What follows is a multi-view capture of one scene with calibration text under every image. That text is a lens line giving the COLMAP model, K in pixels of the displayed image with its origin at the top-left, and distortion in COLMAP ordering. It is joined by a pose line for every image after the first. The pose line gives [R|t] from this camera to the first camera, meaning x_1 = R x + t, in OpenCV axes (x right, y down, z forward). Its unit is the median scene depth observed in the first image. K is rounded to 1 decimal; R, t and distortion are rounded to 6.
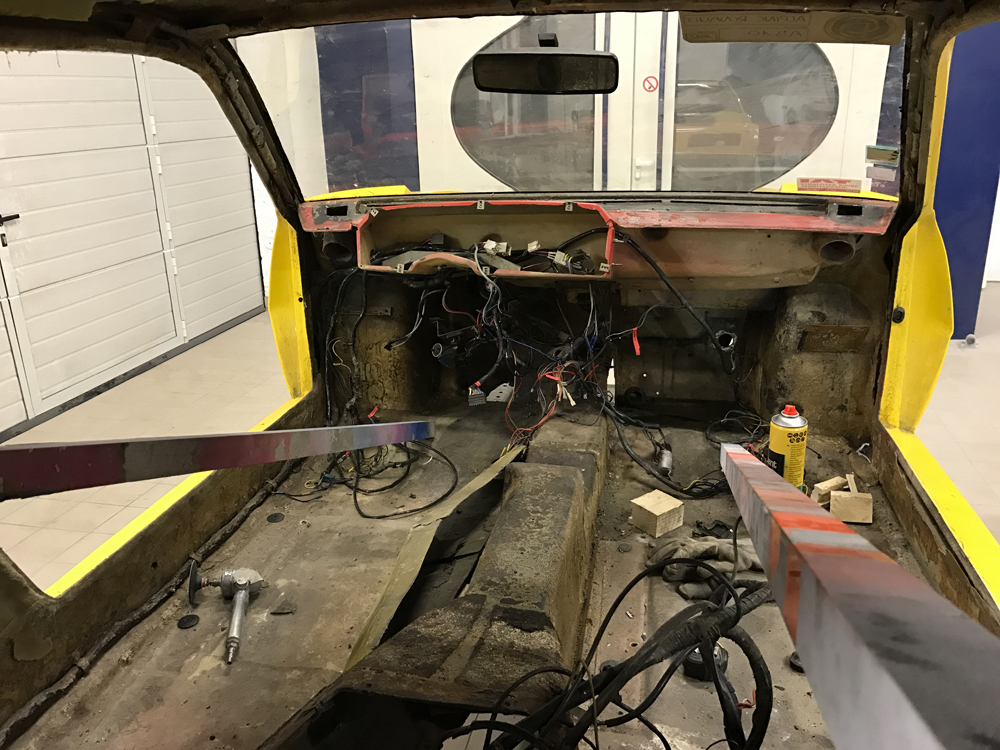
lens RADIAL K [[819.2, 0, 497.8], [0, 819.2, 373.7], [0, 0, 1]] dist [0.009418, -0.017115]
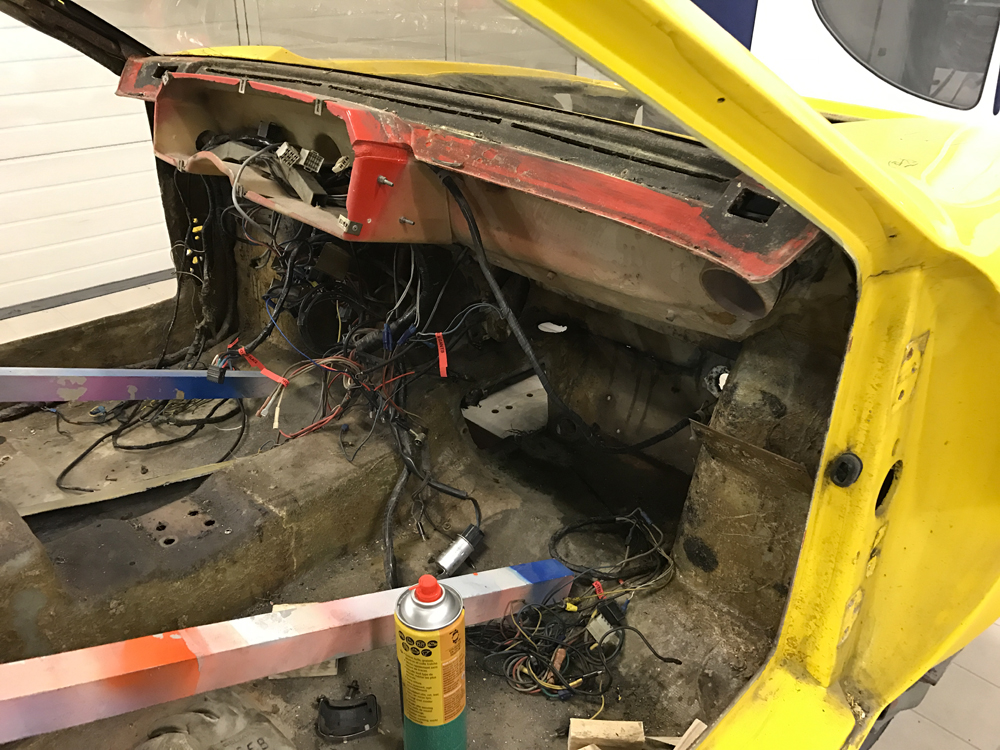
lens RADIAL K [[819.2, 0, 503.4], [0, 819.2, 375.3], [0, 0, 1]] dist [0.009418, -0.017115]
pose [[0.840880, 0.287124, -0.458782, 0.486777], [-0.212365, 0.954737, 0.208277, -0.159368], [0.497817, -0.077706, 0.863794, 0.504973]]
